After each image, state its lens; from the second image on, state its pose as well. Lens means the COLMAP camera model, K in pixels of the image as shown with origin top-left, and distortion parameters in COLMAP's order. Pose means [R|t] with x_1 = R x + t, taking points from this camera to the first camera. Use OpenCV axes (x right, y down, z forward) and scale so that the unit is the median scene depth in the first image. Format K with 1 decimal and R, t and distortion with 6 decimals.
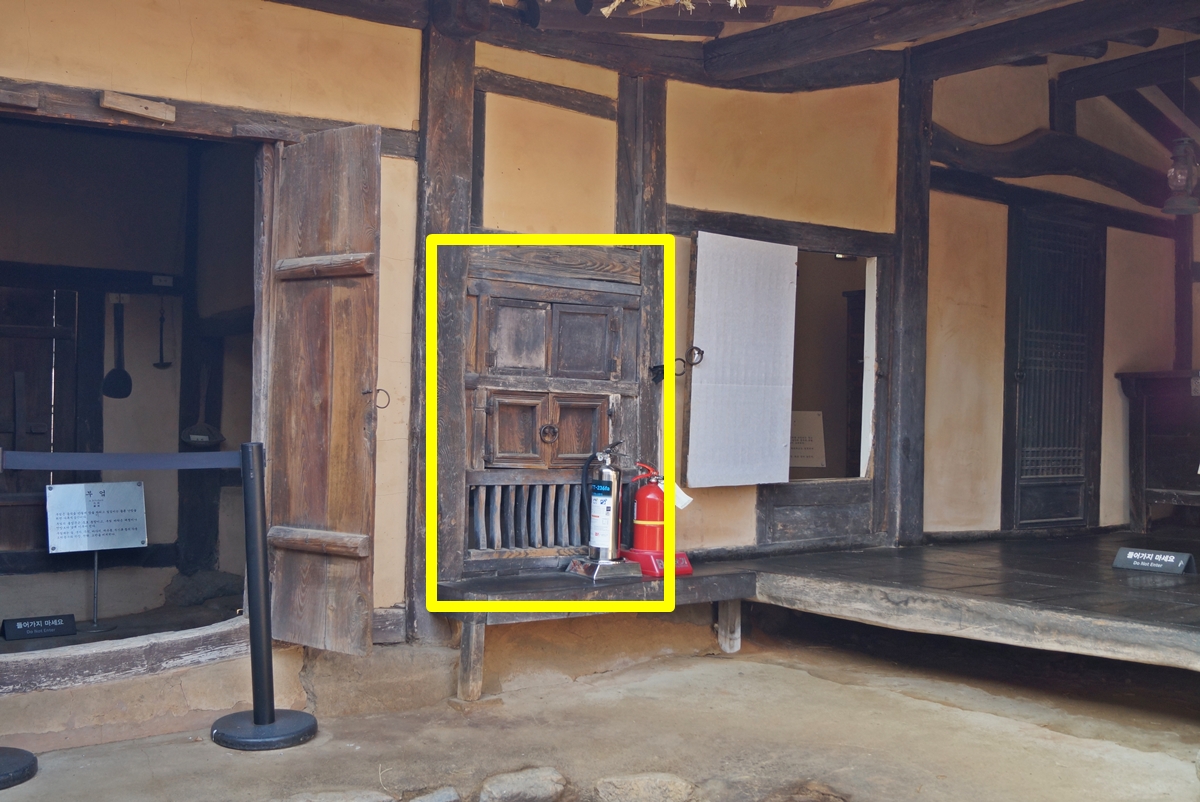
lens RADIAL K [[1230.8, 0, 596.4], [0, 1230.8, 399.6], [0, 0, 1]] dist [-0.020029, 0.000000]
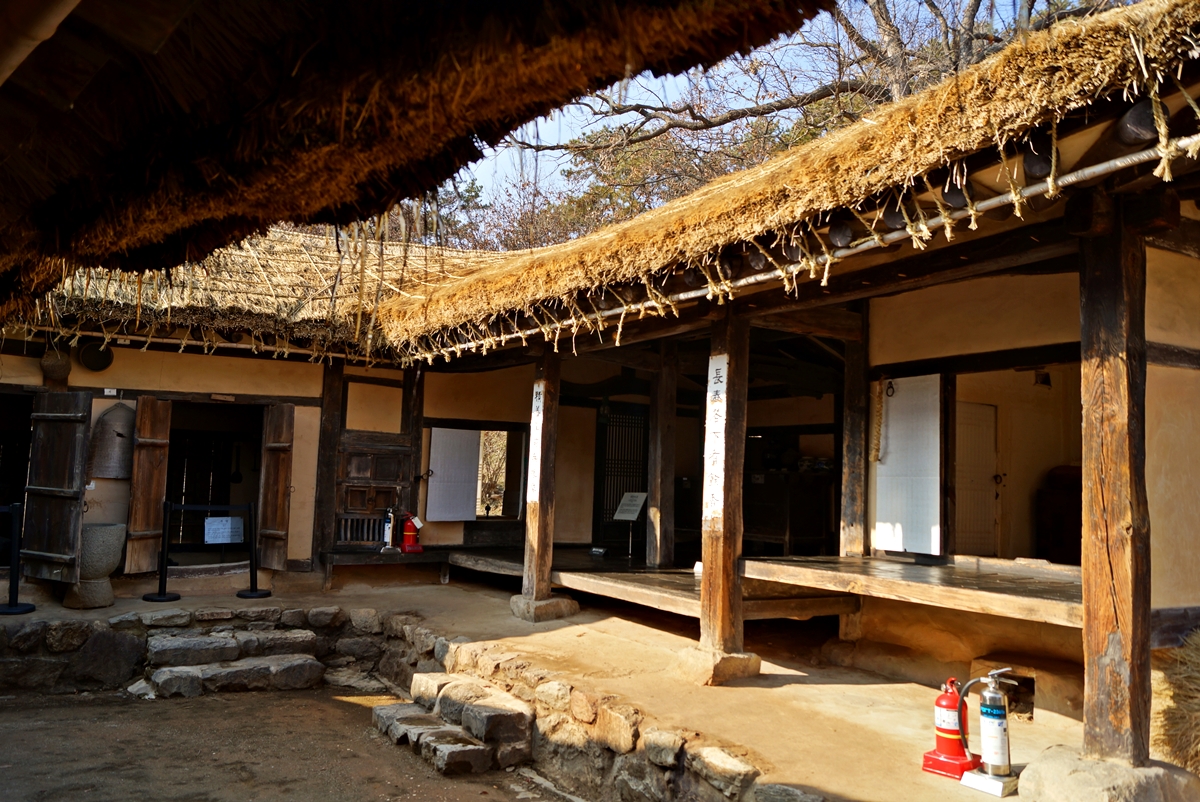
lens RADIAL K [[942.4, 0, 602.5], [0, 942.4, 404.8], [0, 0, 1]] dist [0.009413, 0.002297]
pose [[0.993558, 0.000560, -0.113320, 0.752410], [-0.008854, 0.997314, -0.072703, -0.040254], [0.112975, 0.073238, 0.990895, -1.125378]]
